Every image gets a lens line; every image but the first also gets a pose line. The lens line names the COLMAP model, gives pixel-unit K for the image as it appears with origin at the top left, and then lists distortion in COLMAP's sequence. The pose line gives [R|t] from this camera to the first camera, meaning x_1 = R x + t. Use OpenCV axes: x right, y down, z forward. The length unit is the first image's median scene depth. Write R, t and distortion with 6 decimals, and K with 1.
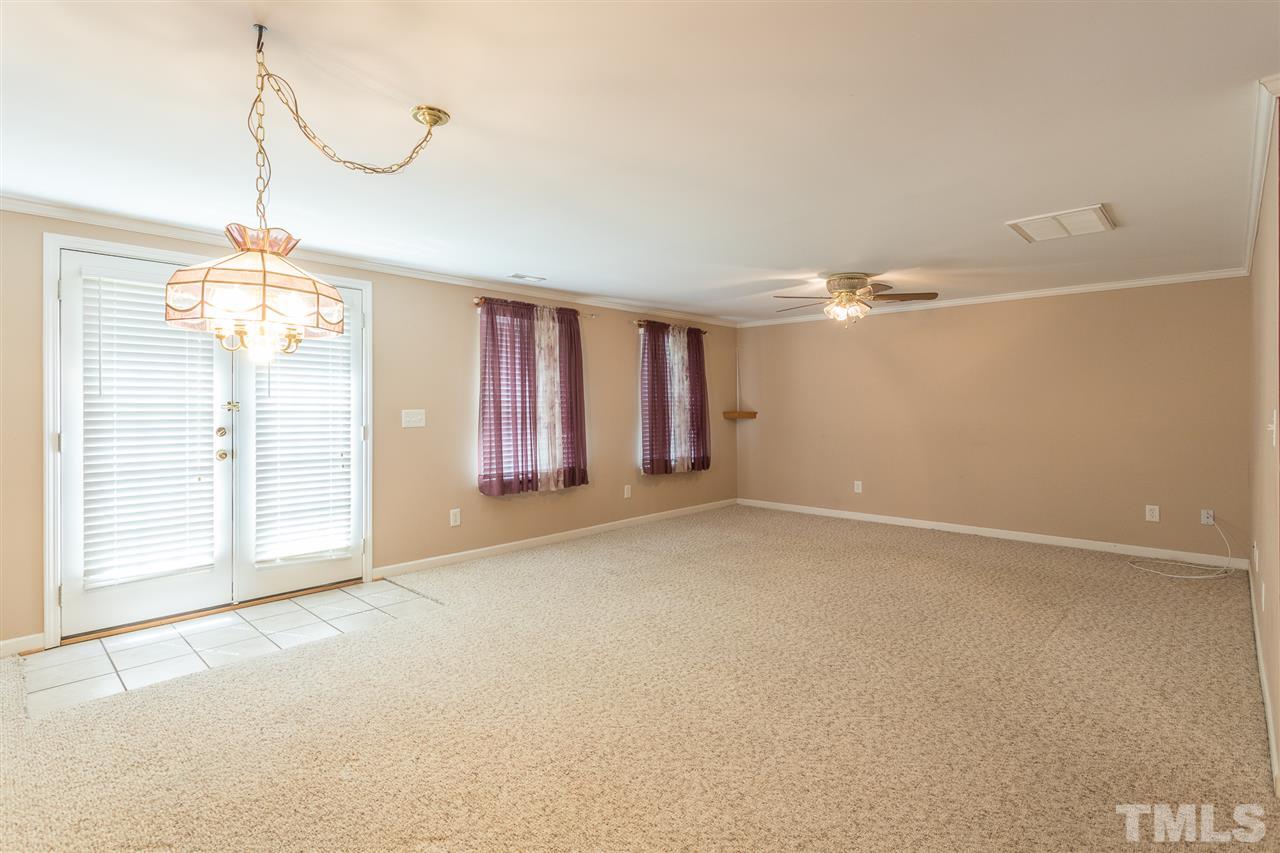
lens RADIAL K [[615.7, 0, 630.4], [0, 615.7, 407.4], [0, 0, 1]] dist [-0.001551, 0.001085]
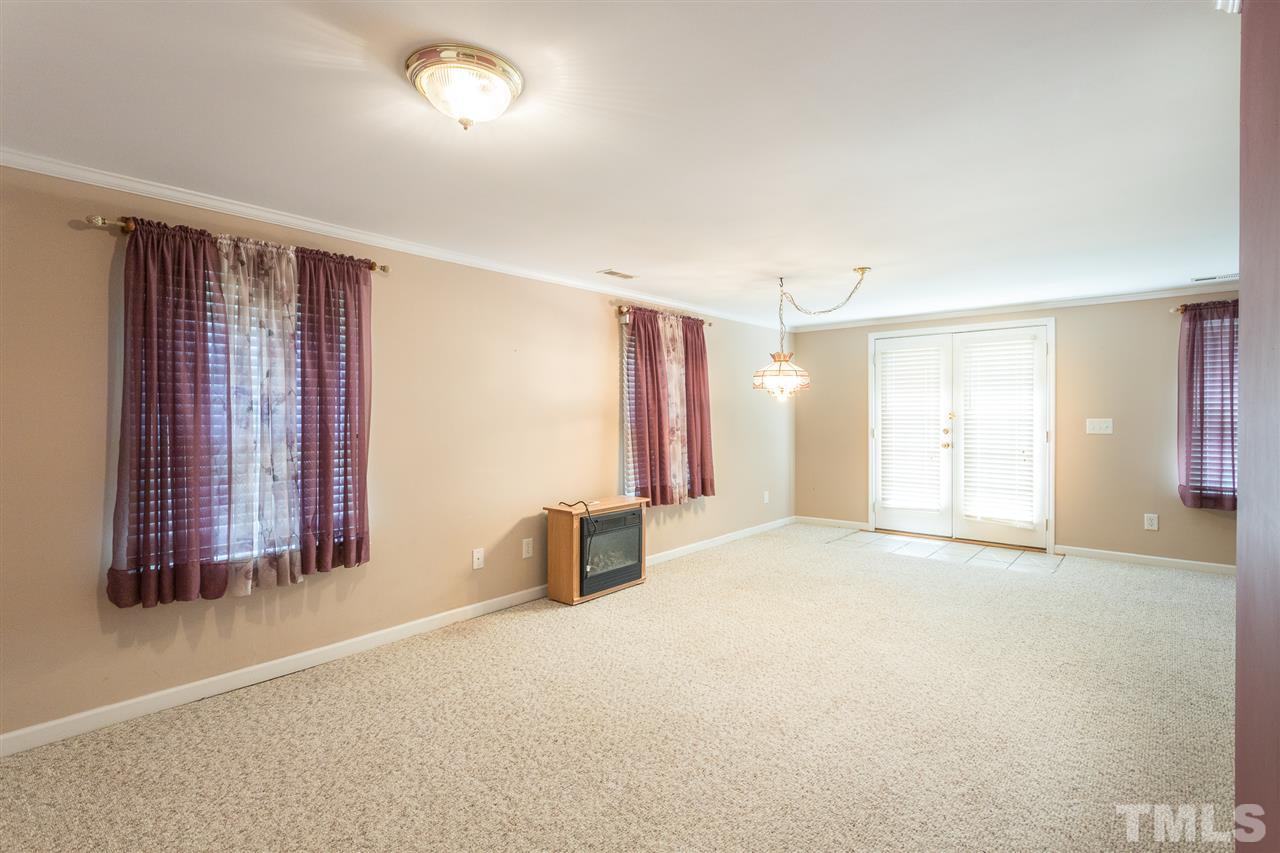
lens RADIAL K [[615.7, 0, 637.5], [0, 615.7, 420.9], [0, 0, 1]] dist [-0.001551, 0.001085]
pose [[0.027976, 0.008532, -0.999572, 0.886827], [0.000230, 0.999963, 0.008542, -0.002578], [0.999609, -0.000469, 0.027973, 0.118876]]
